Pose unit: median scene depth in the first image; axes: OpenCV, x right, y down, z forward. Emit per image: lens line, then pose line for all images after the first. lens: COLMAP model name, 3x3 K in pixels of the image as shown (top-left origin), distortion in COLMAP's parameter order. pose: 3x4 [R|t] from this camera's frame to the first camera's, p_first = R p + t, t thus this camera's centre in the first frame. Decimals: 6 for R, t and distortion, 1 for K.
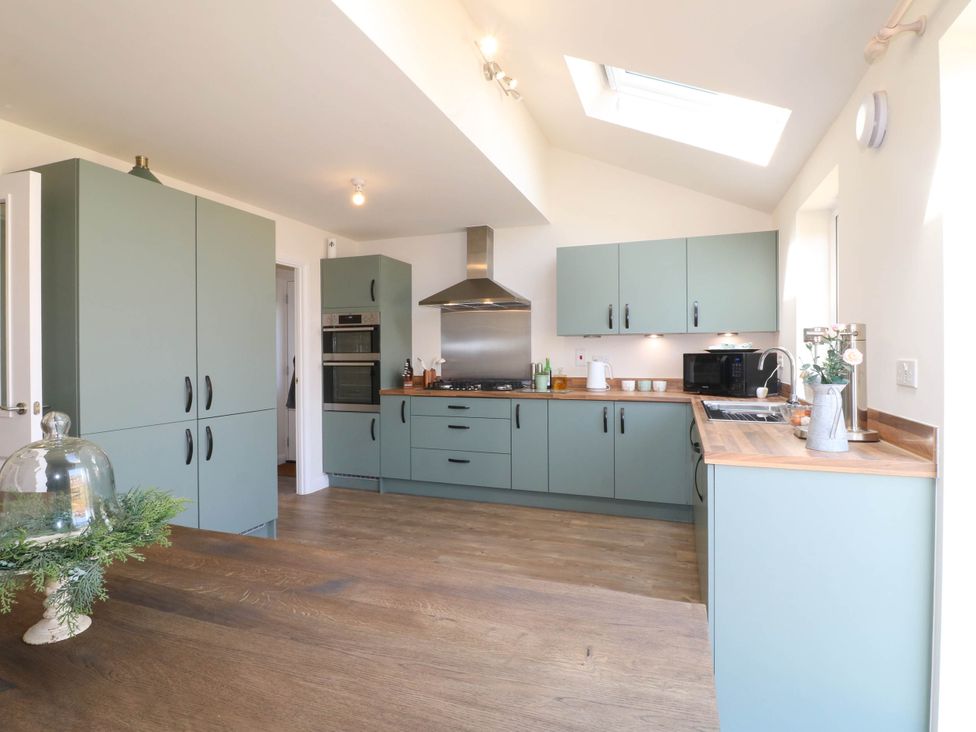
lens RADIAL K [[518.3, 0, 482.4], [0, 518.3, 358.8], [0, 0, 1]] dist [-0.000414, -0.015804]
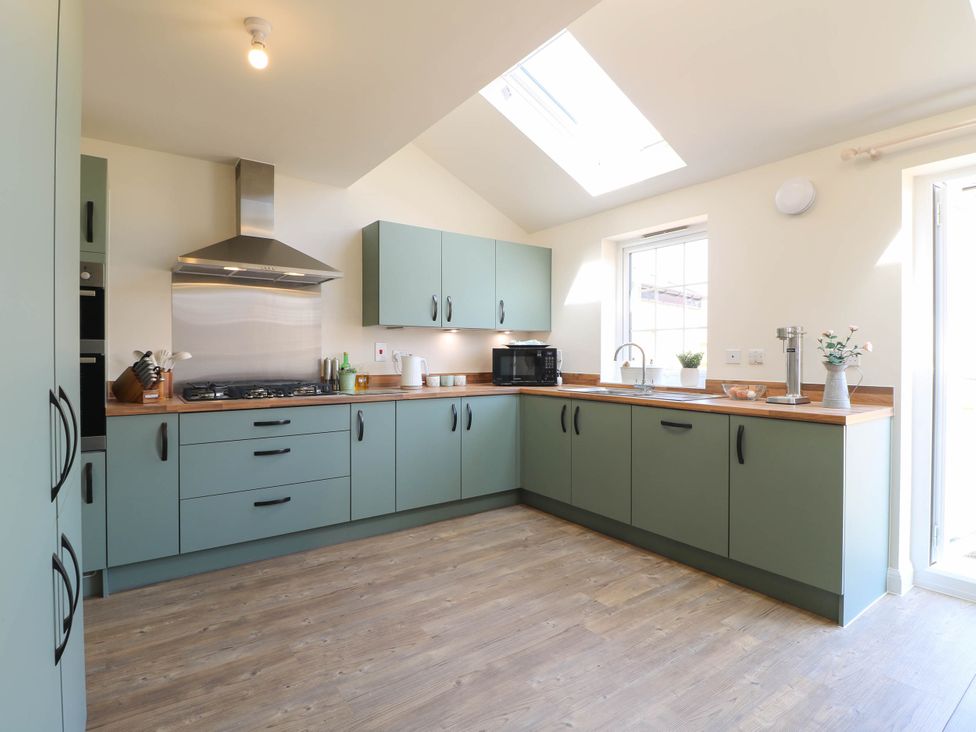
lens RADIAL K [[507.4, 0, 489.0], [0, 507.4, 360.2], [0, 0, 1]] dist [0.000540, -0.013011]
pose [[0.553589, -0.003811, 0.832781, -0.476085], [0.002801, 0.999992, 0.002714, 0.010886], [-0.832785, 0.000830, 0.553595, 0.426621]]
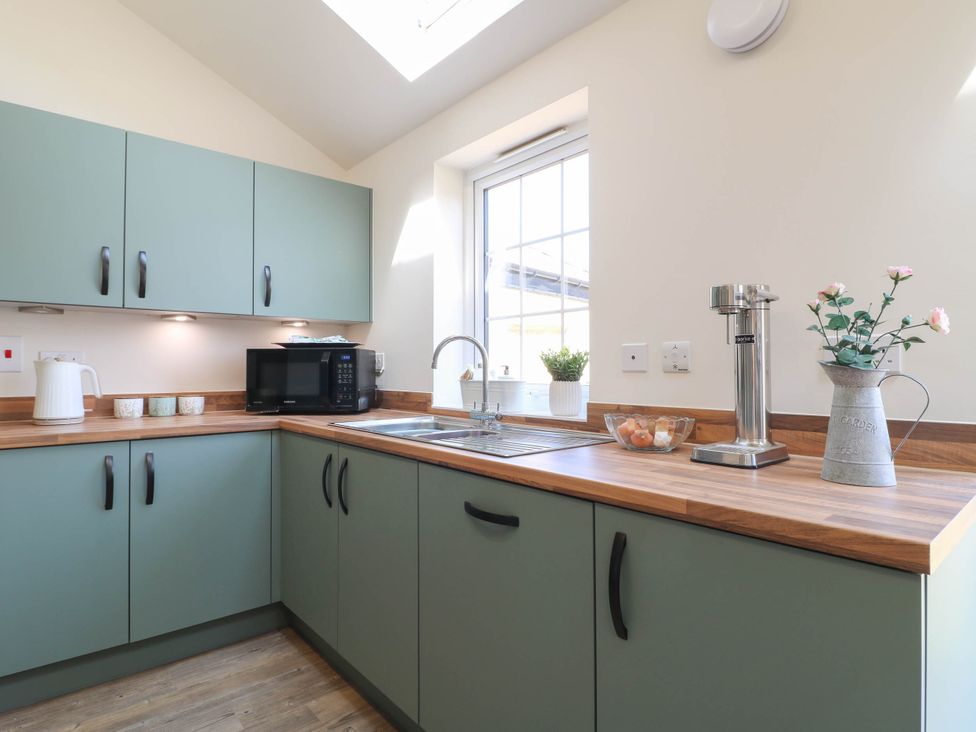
lens RADIAL K [[537.9, 0, 489.9], [0, 537.9, 358.4], [0, 0, 1]] dist [-0.002994, -0.002346]
pose [[0.474227, 0.019731, 0.880181, -0.028881], [0.007351, 0.999625, -0.026369, 0.019430], [-0.880372, 0.018975, 0.473904, 0.447886]]
